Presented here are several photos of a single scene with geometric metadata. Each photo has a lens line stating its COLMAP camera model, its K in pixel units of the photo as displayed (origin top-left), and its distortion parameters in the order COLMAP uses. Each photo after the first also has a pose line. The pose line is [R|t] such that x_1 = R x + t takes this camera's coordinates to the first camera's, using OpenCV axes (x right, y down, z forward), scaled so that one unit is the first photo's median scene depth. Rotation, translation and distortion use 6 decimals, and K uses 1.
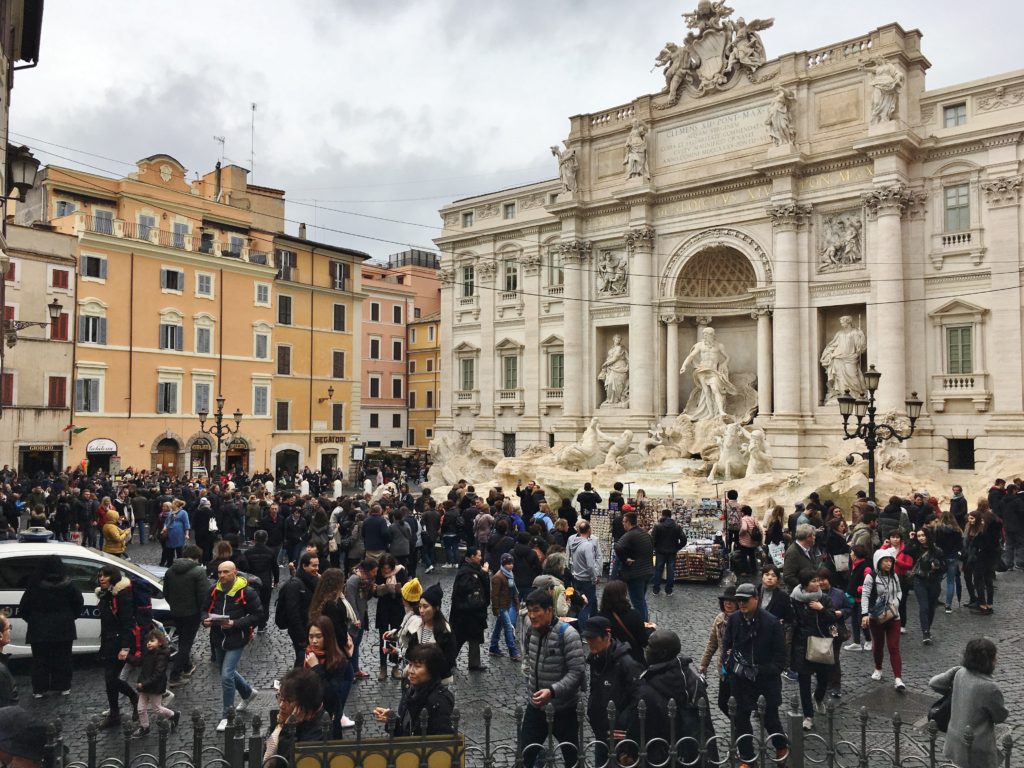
lens RADIAL K [[863.7, 0, 512.0], [0, 863.7, 384.0], [0, 0, 1]] dist [0.088688, -0.118280]
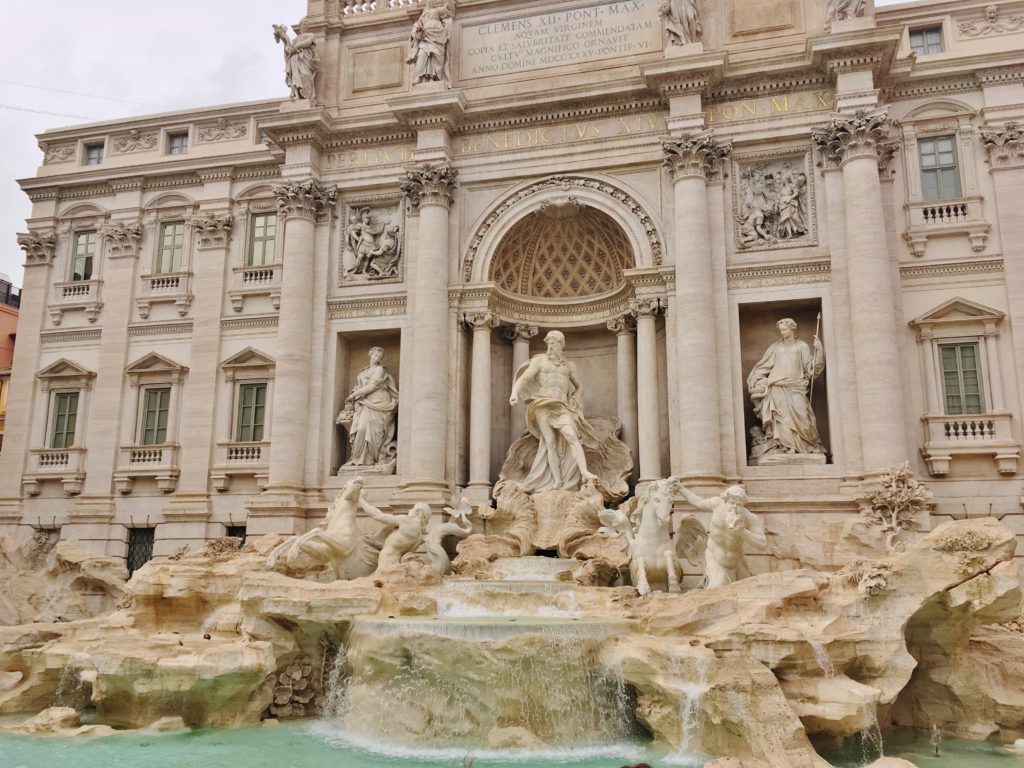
lens RADIAL K [[863.7, 0, 512.0], [0, 863.7, 384.0], [0, 0, 1]] dist [0.088688, -0.118280]
pose [[0.901103, 0.092334, 0.423660, -0.040807], [-0.023000, 0.985867, -0.165942, 0.063813], [-0.432994, 0.139787, 0.890492, 0.474212]]
